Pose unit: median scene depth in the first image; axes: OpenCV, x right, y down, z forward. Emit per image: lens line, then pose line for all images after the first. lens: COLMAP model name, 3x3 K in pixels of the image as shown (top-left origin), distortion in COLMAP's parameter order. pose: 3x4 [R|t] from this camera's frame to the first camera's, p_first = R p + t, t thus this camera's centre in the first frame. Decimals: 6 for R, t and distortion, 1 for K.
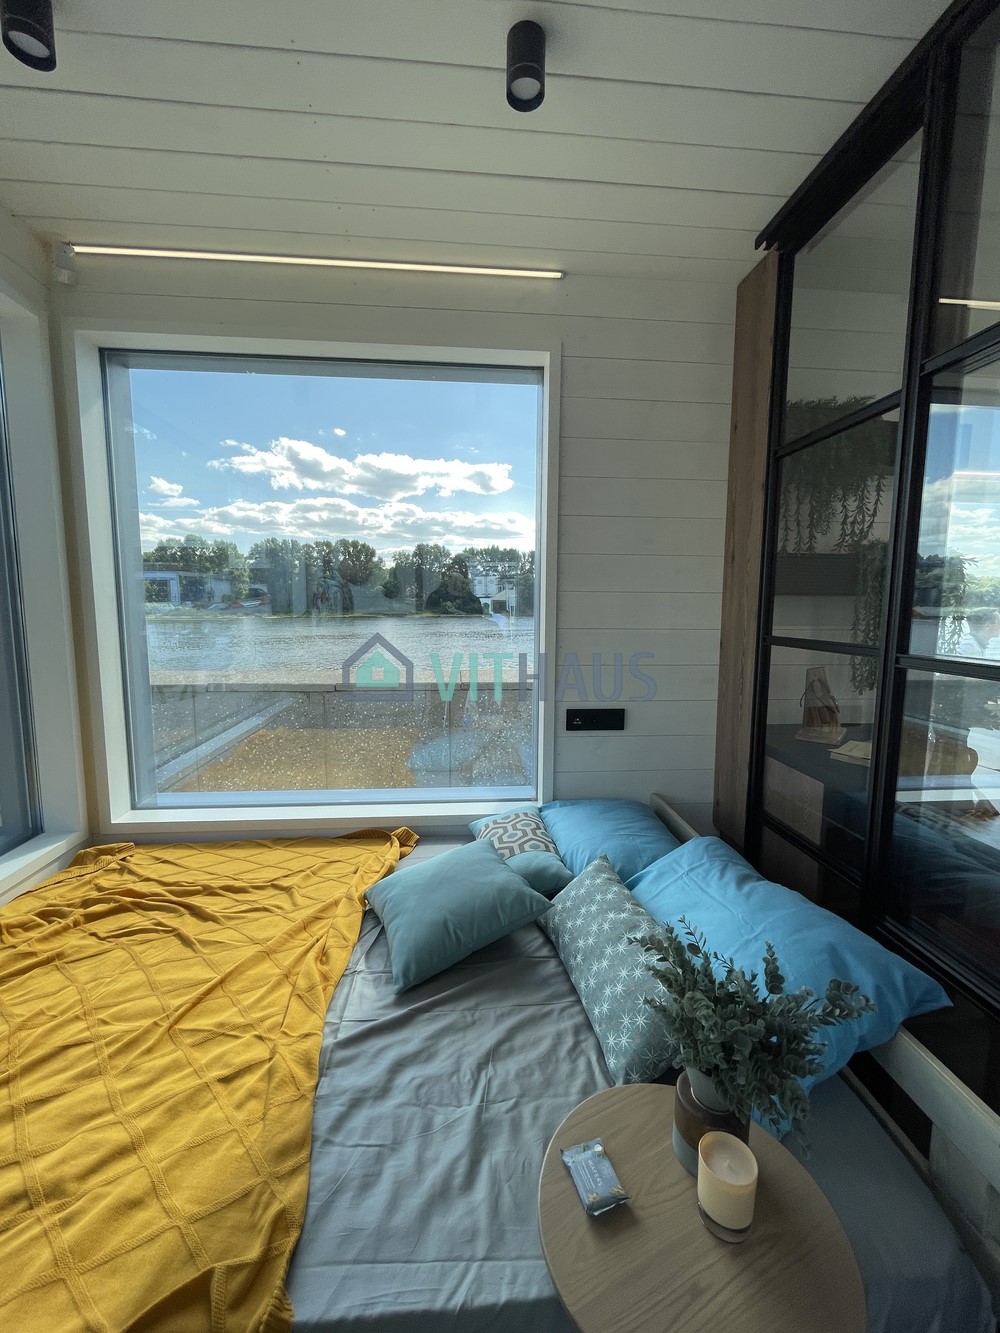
lens RADIAL K [[541.8, 0, 514.9], [0, 541.8, 648.5], [0, 0, 1]] dist [-0.003701, 0.000114]
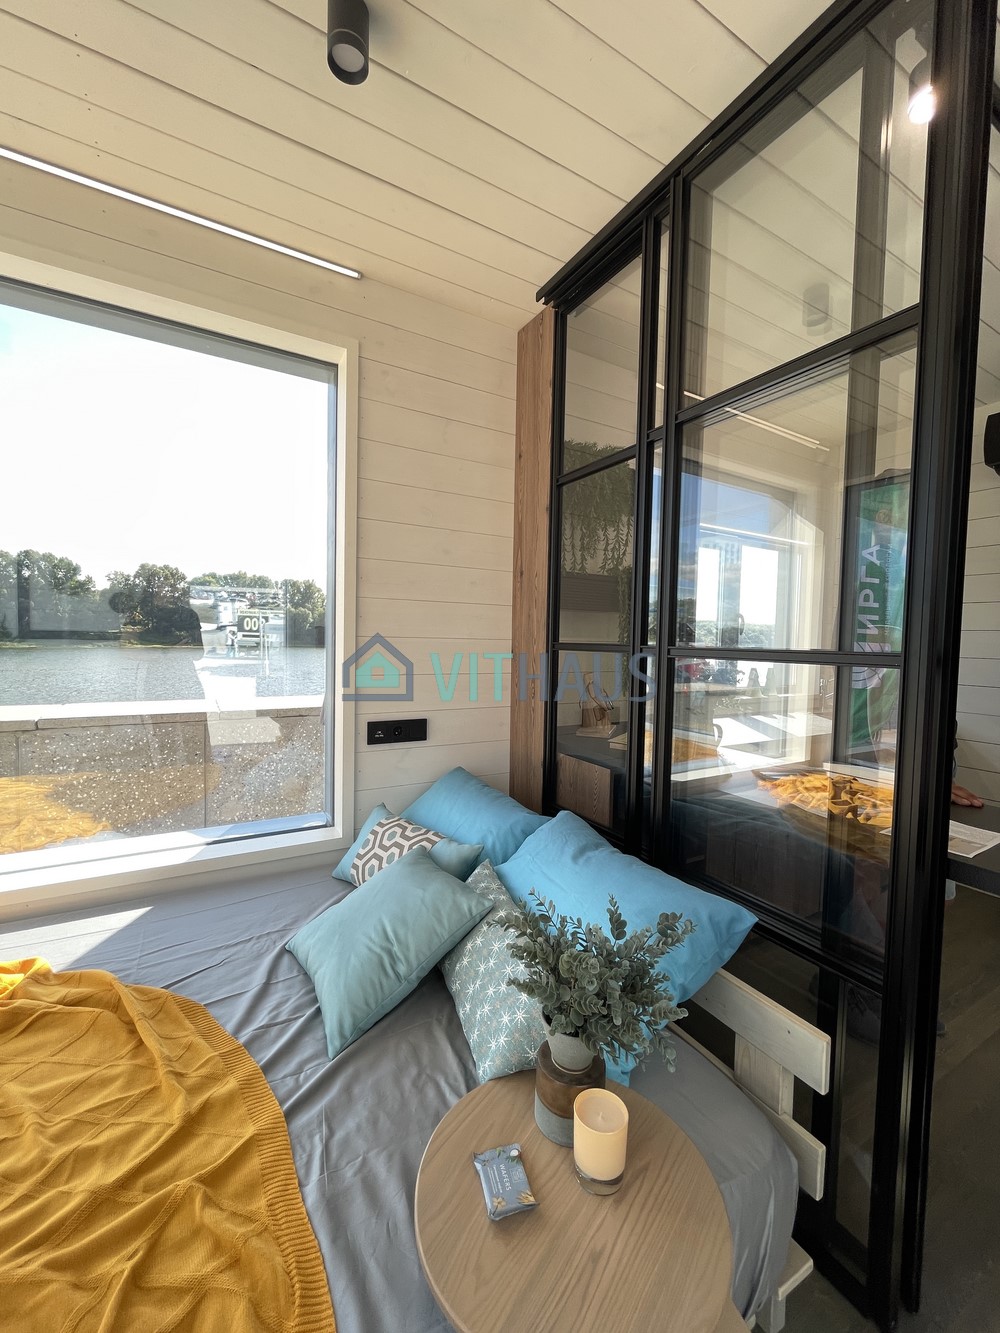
lens RADIAL K [[541.8, 0, 498.0], [0, 541.8, 664.1], [0, 0, 1]] dist [-0.003701, 0.000114]
pose [[0.906896, -0.005297, 0.421321, -0.106610], [0.028885, 0.998350, -0.049623, 0.072036], [-0.420363, 0.057173, 0.905553, 0.047453]]
